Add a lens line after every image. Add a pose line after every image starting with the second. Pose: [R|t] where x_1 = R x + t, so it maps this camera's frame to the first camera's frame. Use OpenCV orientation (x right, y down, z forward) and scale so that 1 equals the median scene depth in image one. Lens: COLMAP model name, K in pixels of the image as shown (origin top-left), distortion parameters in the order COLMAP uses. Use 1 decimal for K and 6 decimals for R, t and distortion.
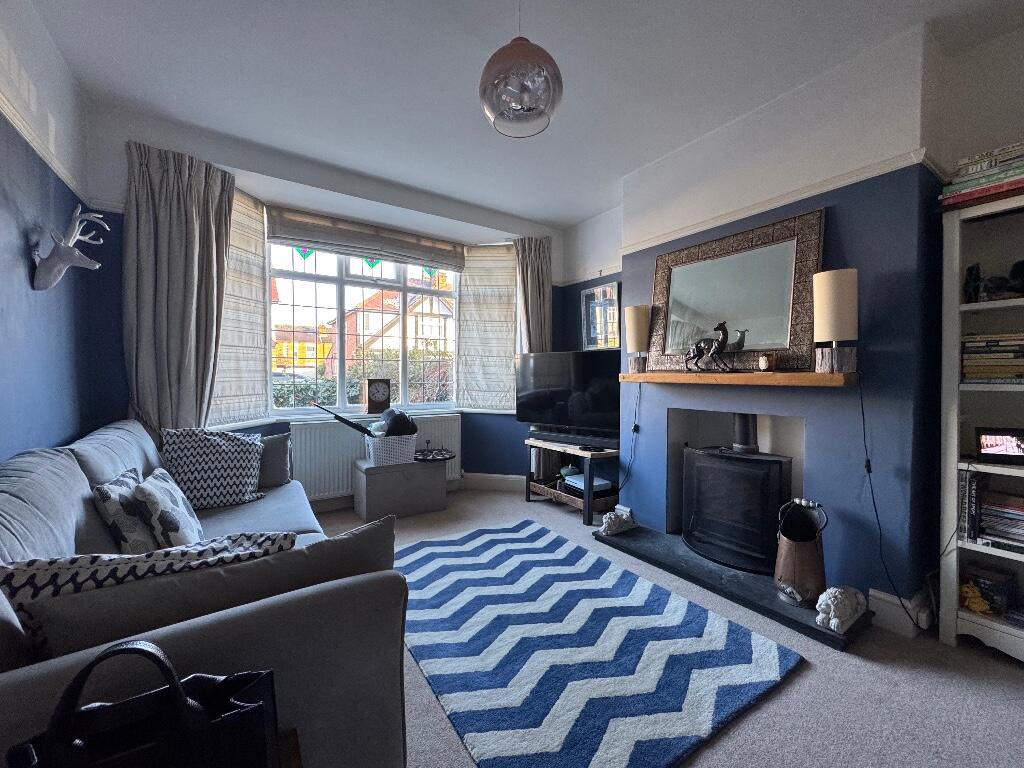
lens RADIAL K [[405.6, 0, 508.8], [0, 405.6, 383.6], [0, 0, 1]] dist [-0.002182, 0.000362]
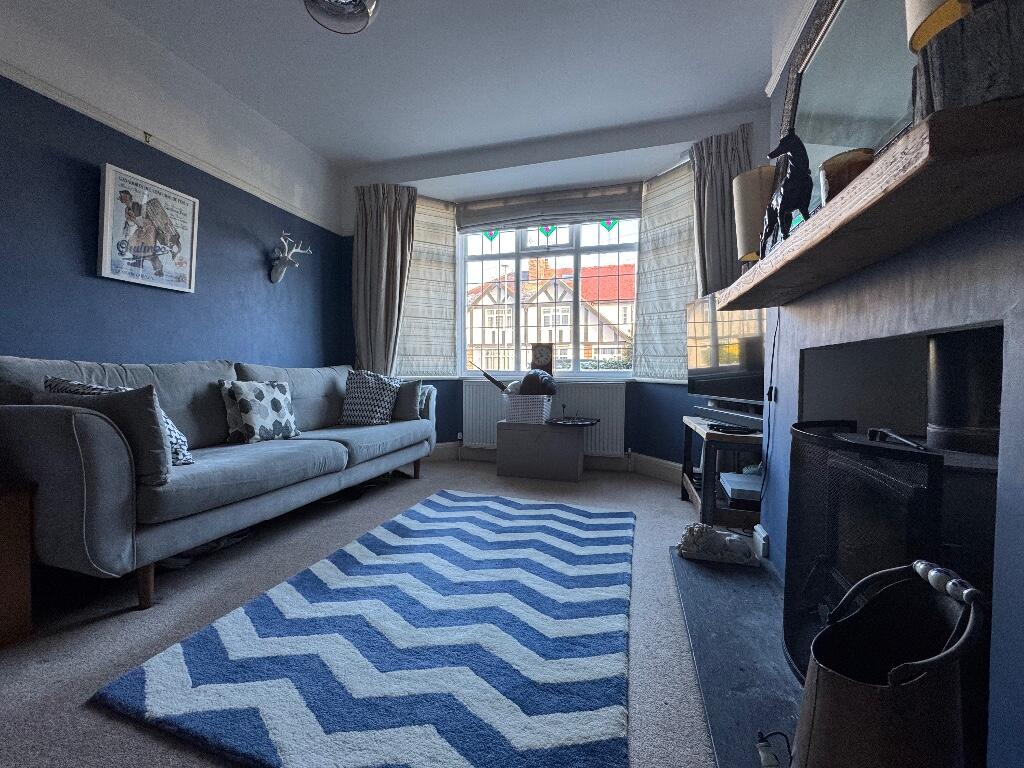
lens RADIAL K [[405.6, 0, 509.6], [0, 405.6, 382.6], [0, 0, 1]] dist [-0.002182, 0.000362]
pose [[0.649780, 0.022167, -0.759799, 0.430592], [-0.019846, 0.999729, 0.012194, 0.080536], [0.759863, 0.007155, 0.650044, 0.302088]]
